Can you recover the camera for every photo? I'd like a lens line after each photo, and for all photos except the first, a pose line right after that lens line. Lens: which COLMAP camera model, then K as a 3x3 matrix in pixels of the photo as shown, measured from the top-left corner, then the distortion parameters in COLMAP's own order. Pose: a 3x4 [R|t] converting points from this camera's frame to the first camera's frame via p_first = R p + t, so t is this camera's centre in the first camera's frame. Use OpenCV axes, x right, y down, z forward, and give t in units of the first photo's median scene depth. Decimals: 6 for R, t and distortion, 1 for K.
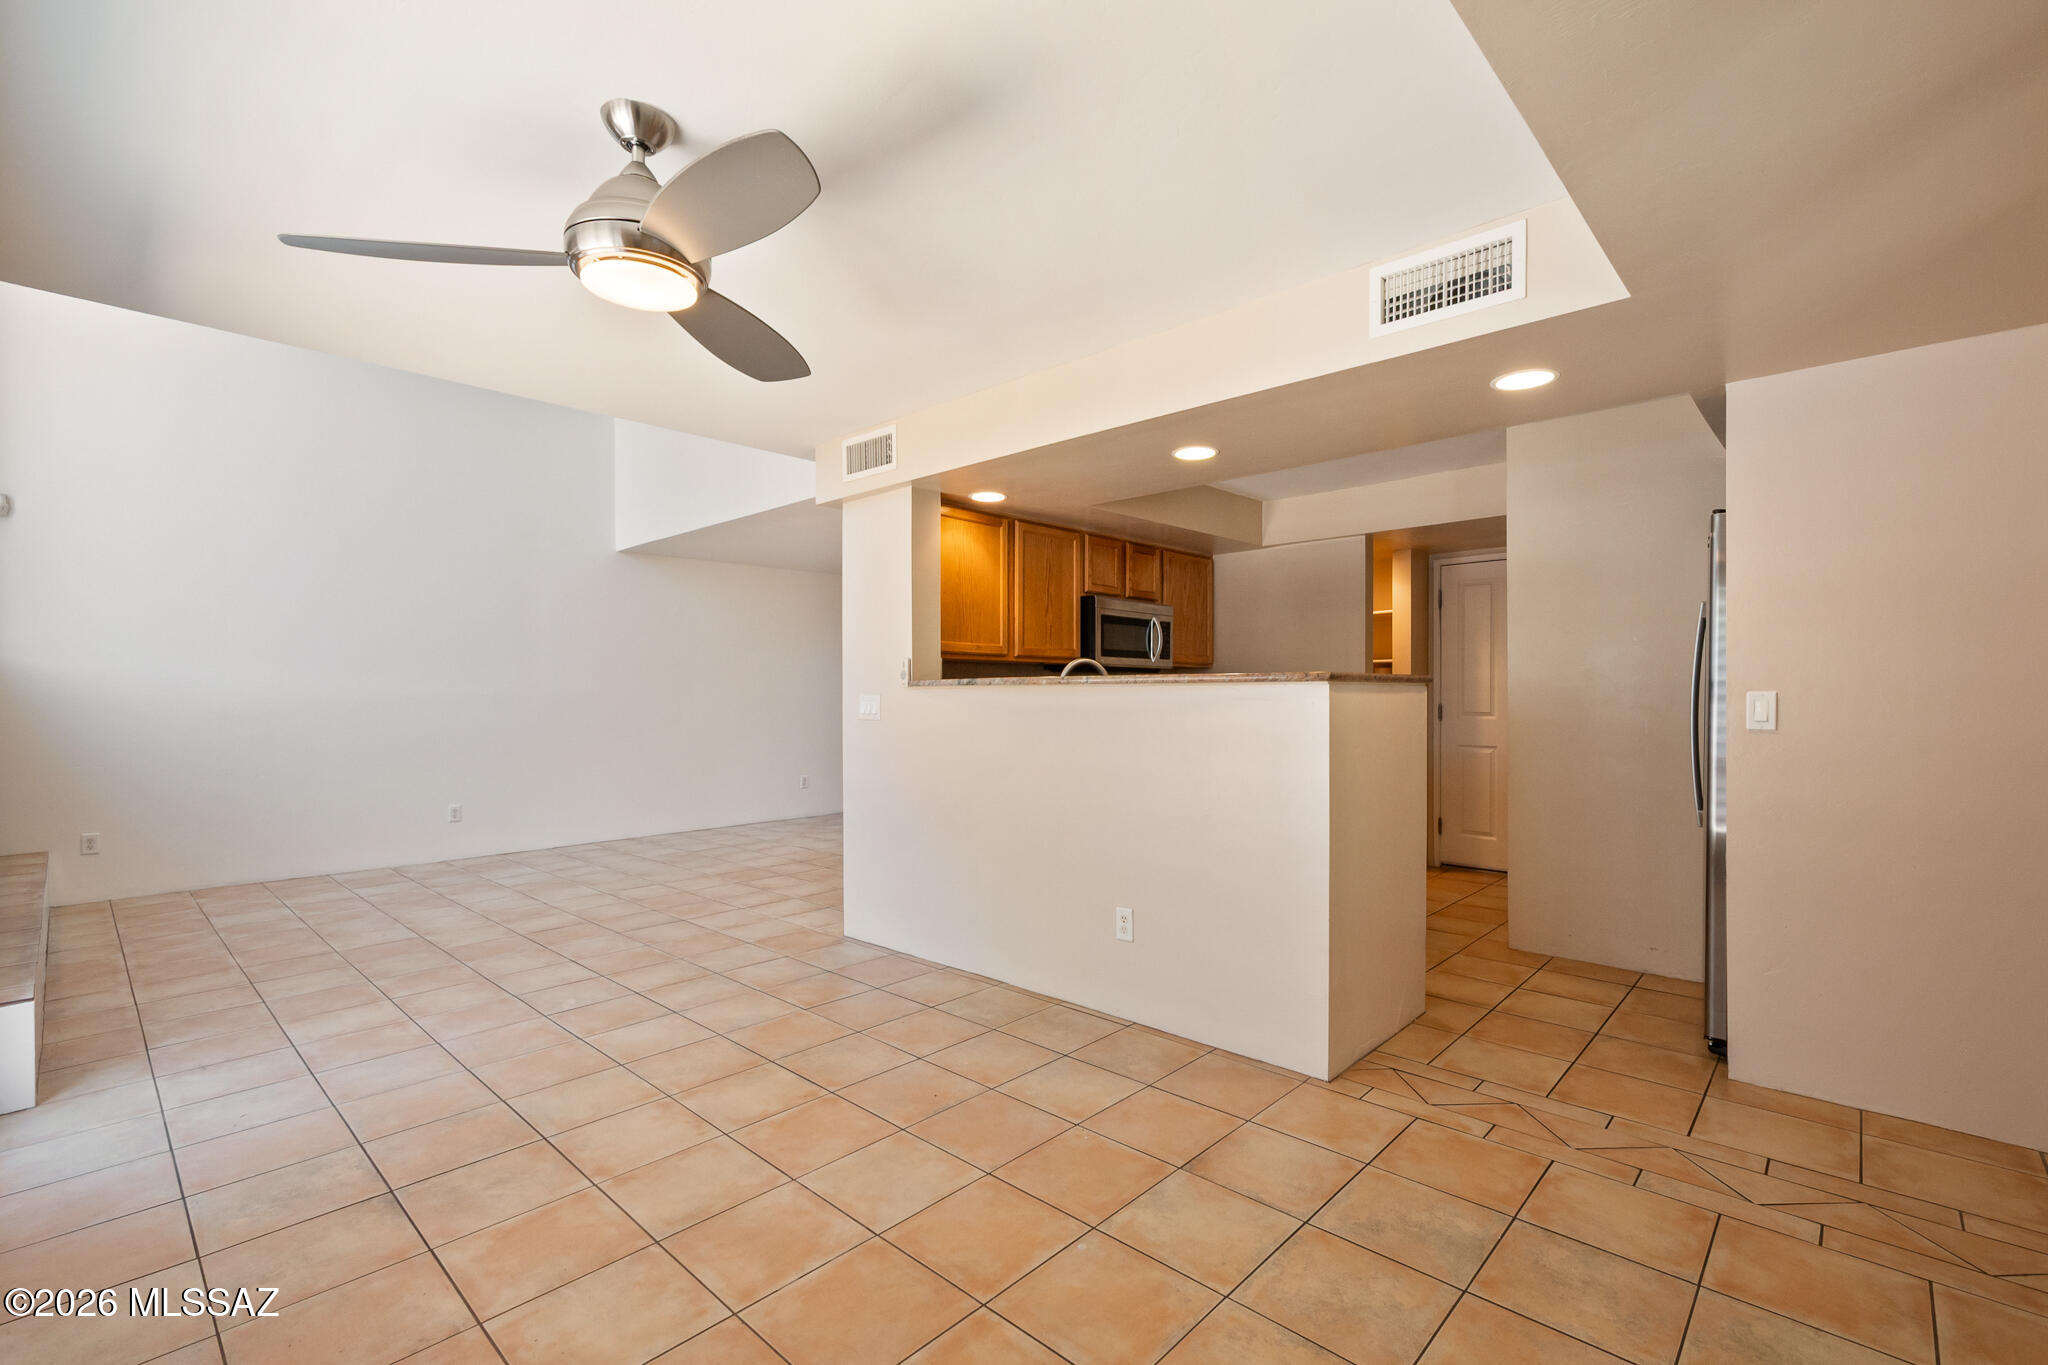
lens RADIAL K [[901.1, 0, 1058.9], [0, 901.1, 683.1], [0, 0, 1]] dist [-0.000338, -0.000362]
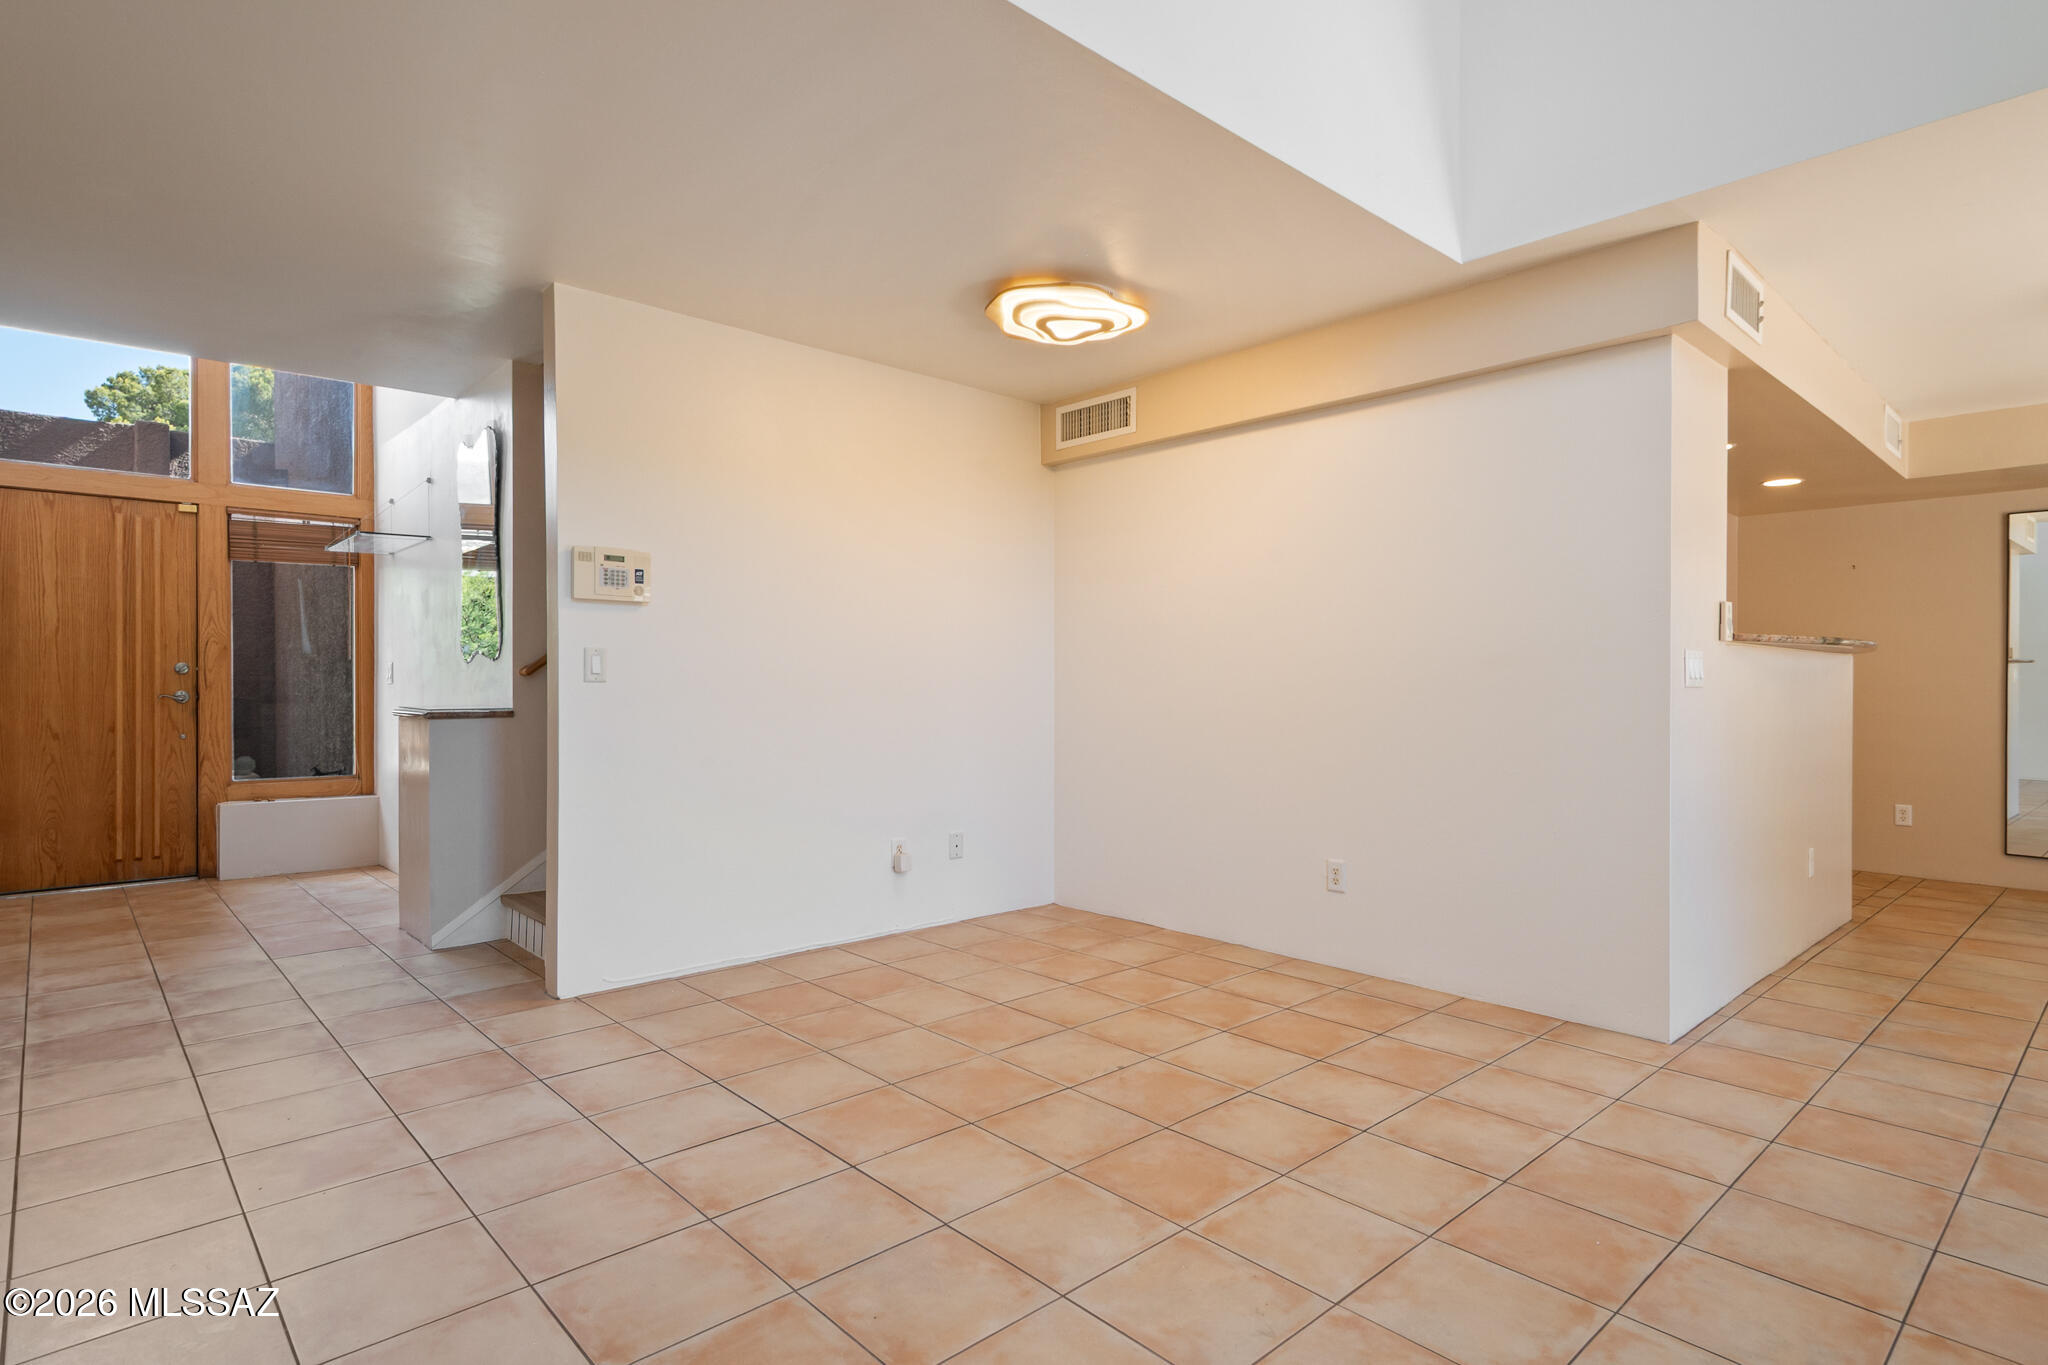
lens RADIAL K [[1059.3, 0, 1038.8], [0, 1059.3, 685.4], [0, 0, 1]] dist [0.017603, 0.000110]
pose [[0.088669, -0.000223, 0.996061, -0.979905], [-0.017607, 0.999843, 0.001792, 0.045540], [-0.995906, -0.017696, 0.088651, 1.349878]]
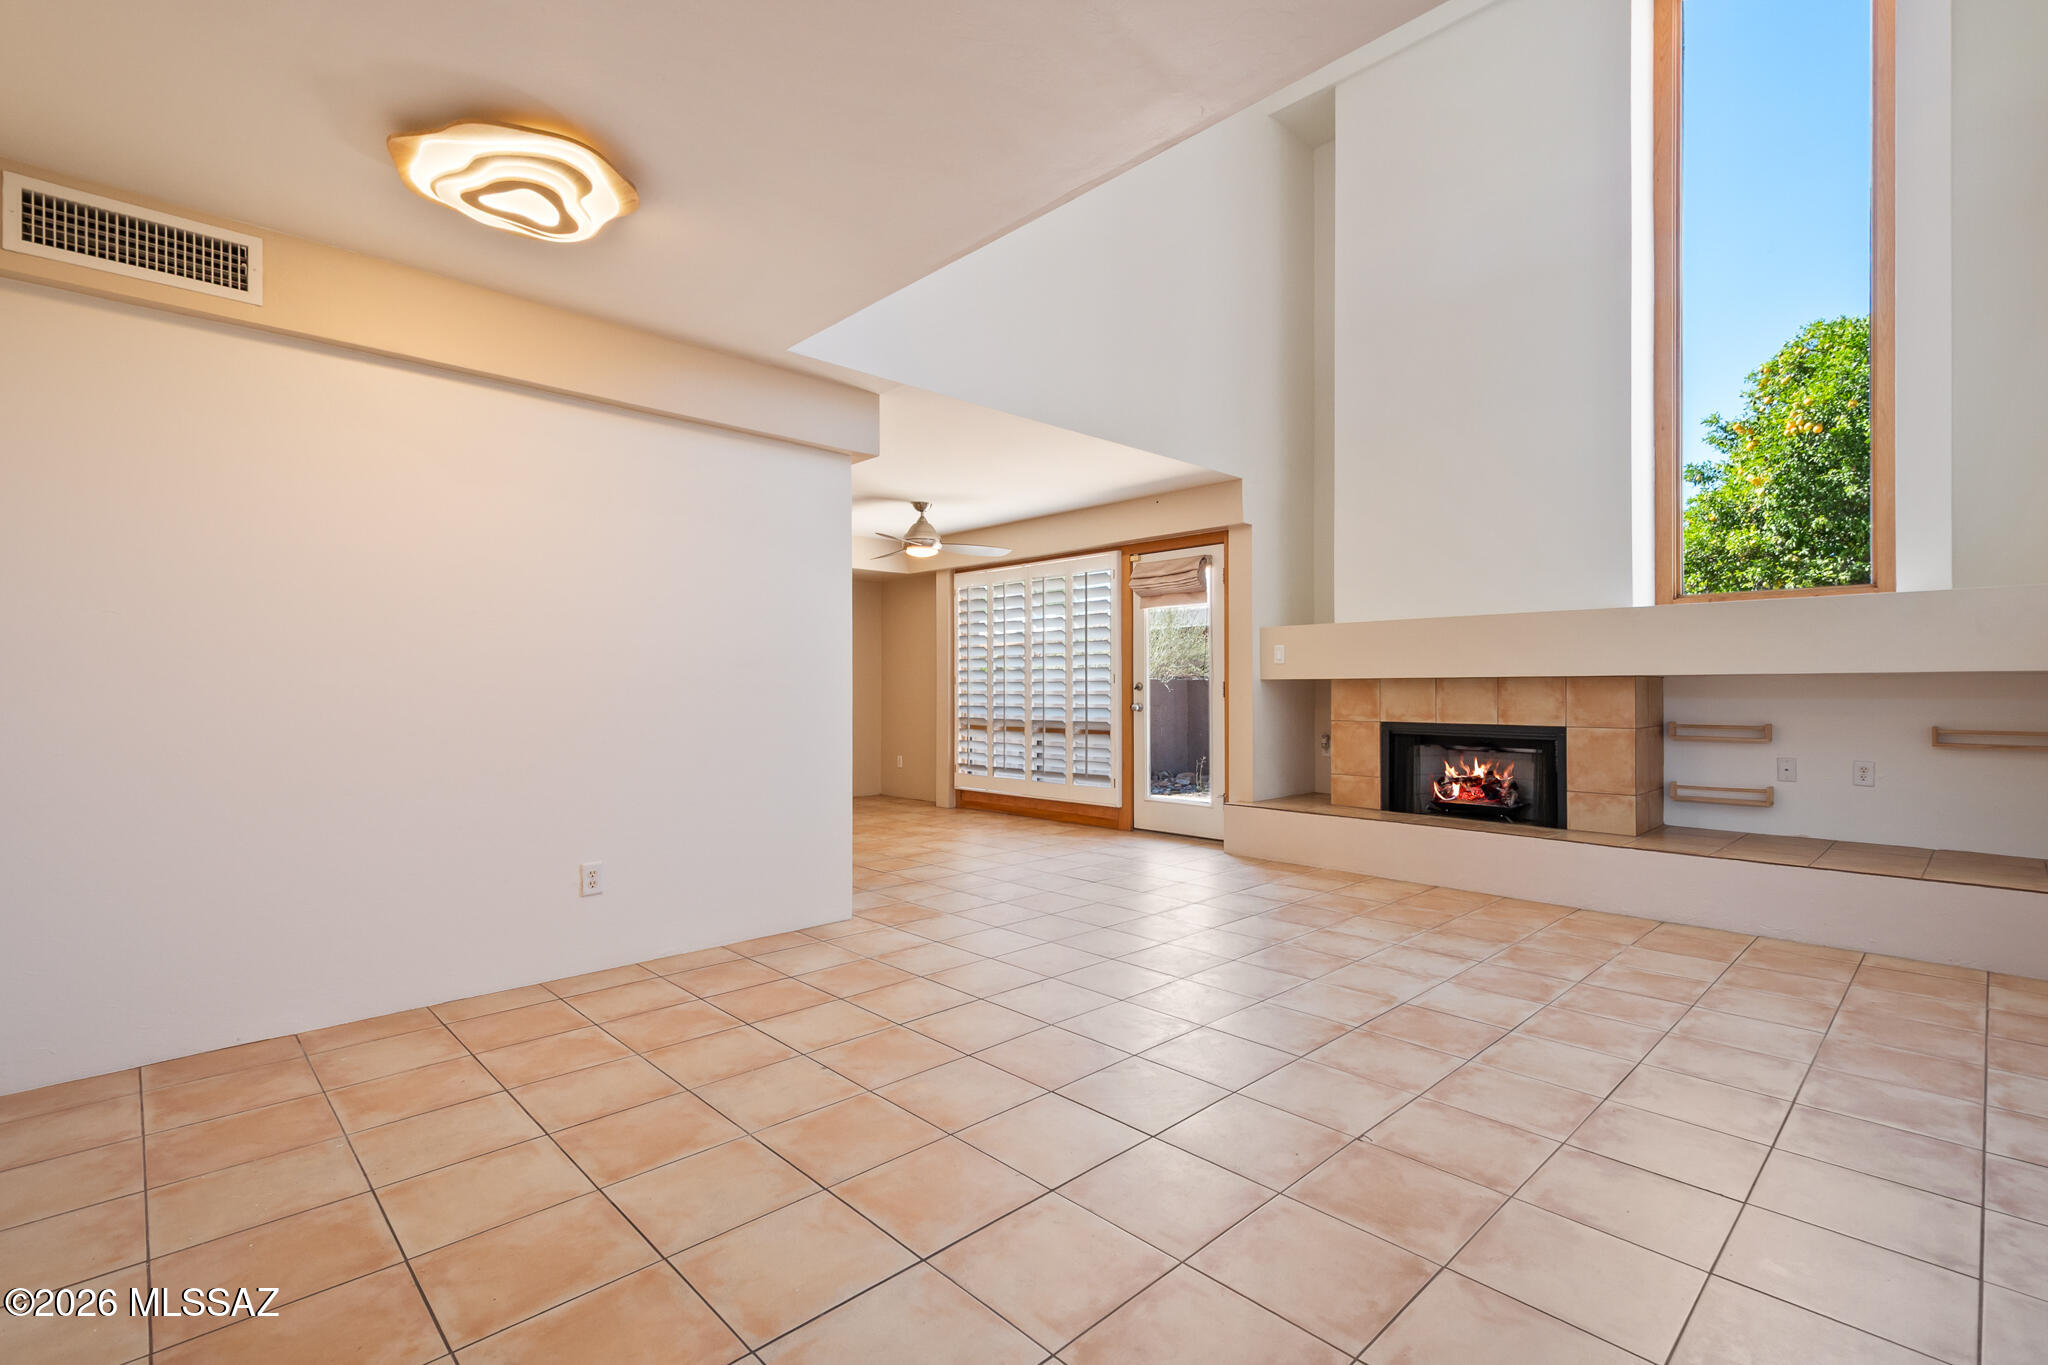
lens RADIAL K [[922.5, 0, 1038.9], [0, 922.5, 684.5], [0, 0, 1]] dist [0.016196, -0.000458]
pose [[-0.997935, 0.004826, 0.064050, -0.487637], [0.003578, 0.999802, -0.019588, 0.058578], [-0.064132, -0.019318, -0.997754, 1.918985]]
